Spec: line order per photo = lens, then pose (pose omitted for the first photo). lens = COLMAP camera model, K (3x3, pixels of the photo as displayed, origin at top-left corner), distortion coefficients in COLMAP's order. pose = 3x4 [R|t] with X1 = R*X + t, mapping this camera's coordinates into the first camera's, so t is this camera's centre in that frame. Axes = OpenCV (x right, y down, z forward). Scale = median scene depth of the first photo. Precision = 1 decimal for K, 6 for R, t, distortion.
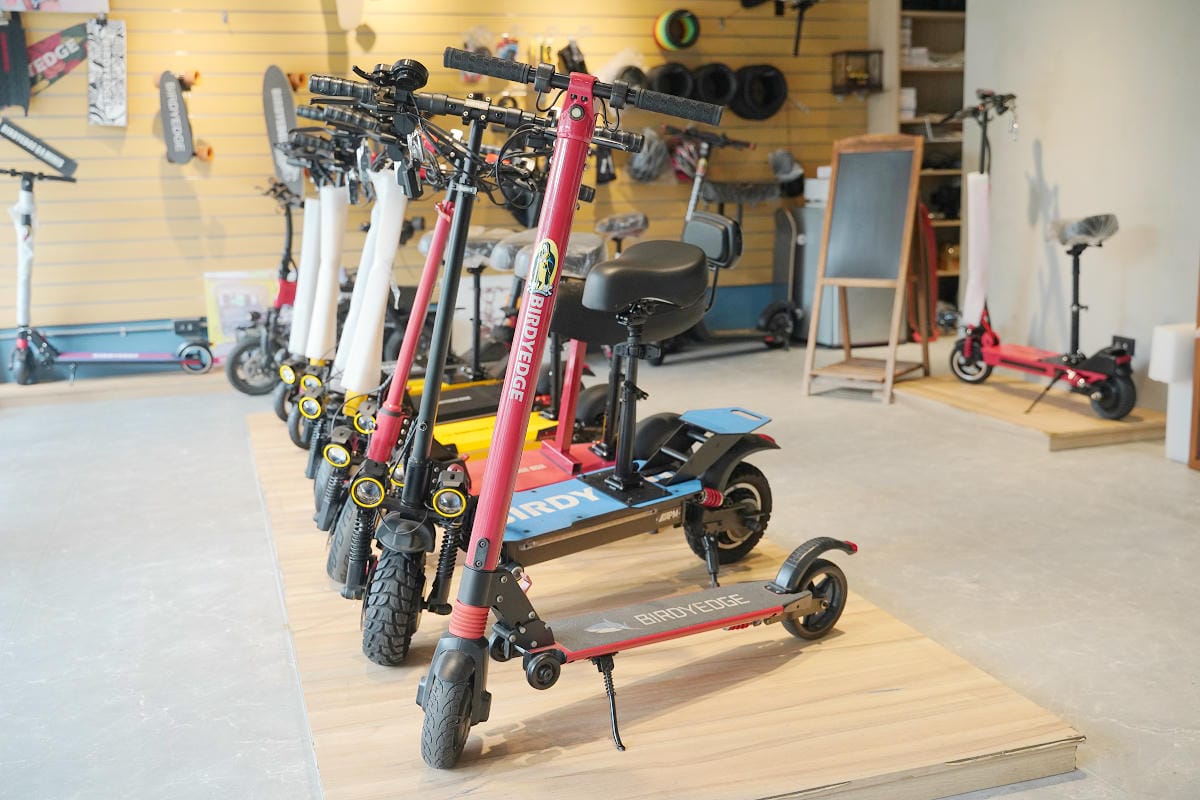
lens RADIAL K [[1232.9, 0, 600.3], [0, 1232.9, 400.7], [0, 0, 1]] dist [0.029185, 0.000000]
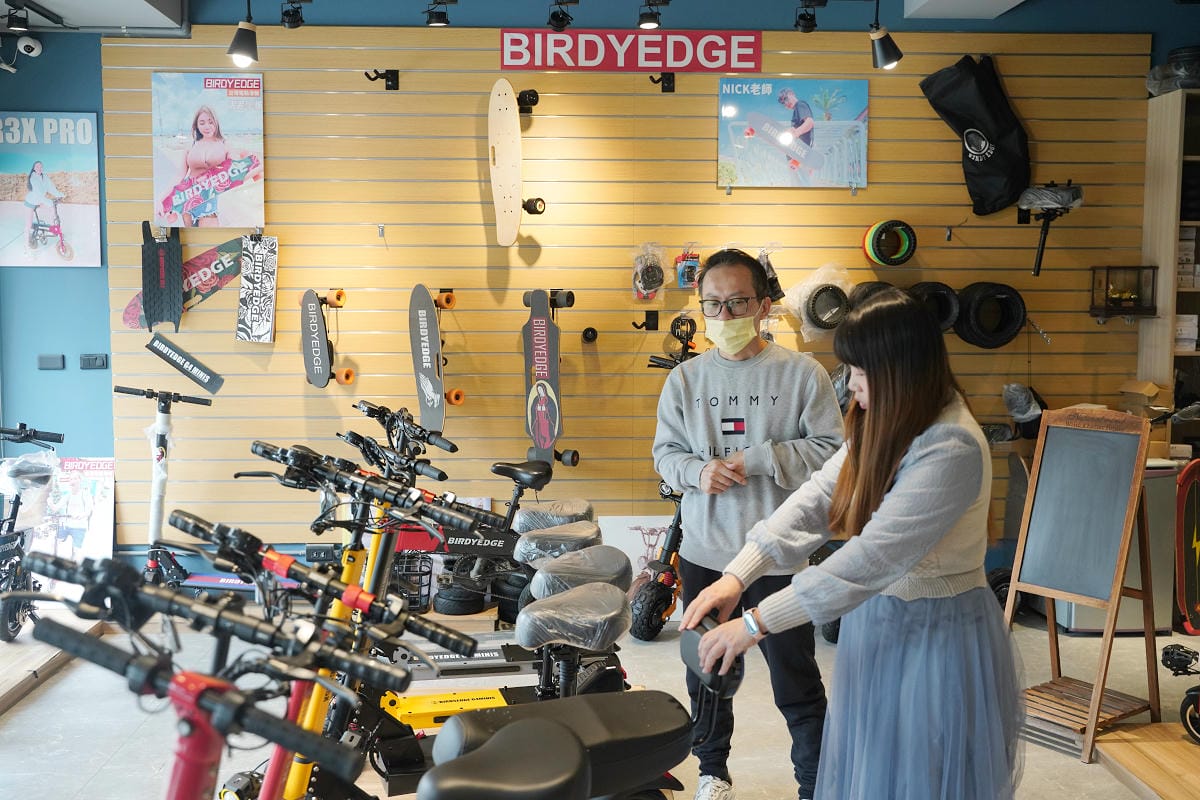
lens RADIAL K [[1316.1, 0, 599.5], [0, 1316.1, 399.1], [0, 0, 1]] dist [0.008925, 0.000000]
pose [[0.963992, 0.054004, -0.260389, 0.125257], [-0.076583, 0.994058, -0.077354, -0.120571], [0.254664, 0.094510, 0.962400, 0.096993]]
